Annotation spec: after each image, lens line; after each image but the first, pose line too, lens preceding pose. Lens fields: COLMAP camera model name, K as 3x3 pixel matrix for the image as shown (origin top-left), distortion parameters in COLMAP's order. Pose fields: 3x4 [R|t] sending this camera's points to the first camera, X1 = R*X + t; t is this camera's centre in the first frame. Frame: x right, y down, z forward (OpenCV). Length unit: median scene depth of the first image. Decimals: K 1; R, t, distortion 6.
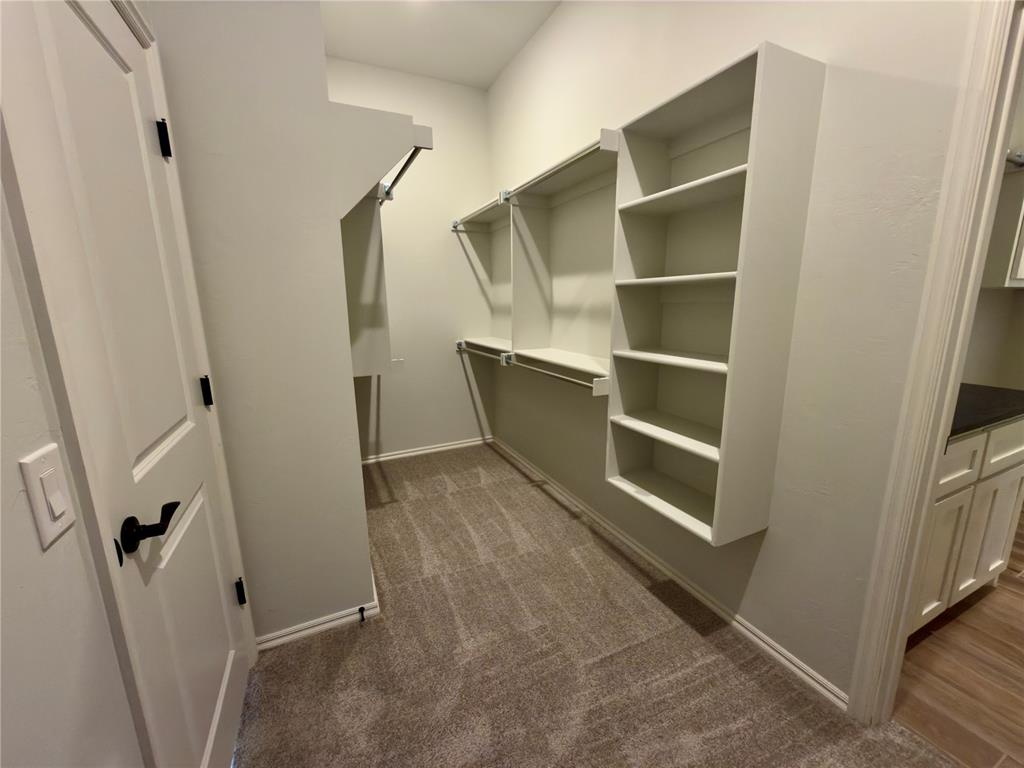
lens RADIAL K [[410.9, 0, 512.0], [0, 410.9, 384.0], [0, 0, 1]] dist [-0.000754, -0.000110]
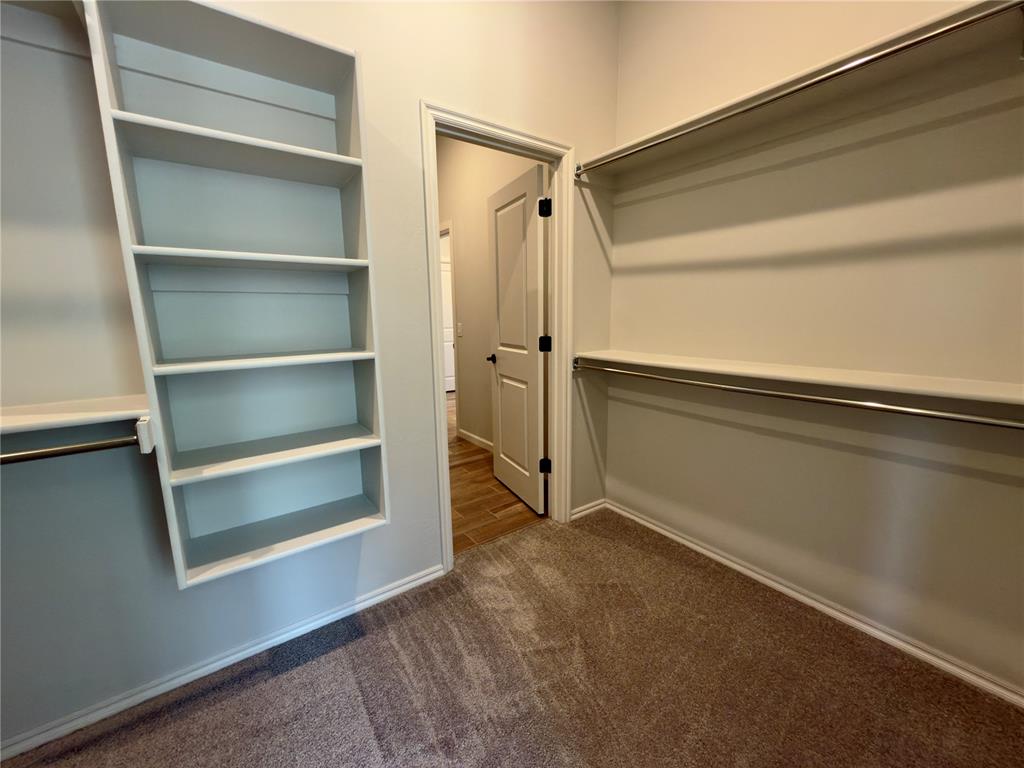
lens RADIAL K [[410.9, 0, 512.0], [0, 410.9, 384.0], [0, 0, 1]] dist [-0.000754, -0.000110]
pose [[-0.189412, -0.142175, 0.971550, -0.538346], [0.210618, 0.960548, 0.181627, -0.078144], [-0.959043, 0.239028, -0.151995, 0.757383]]
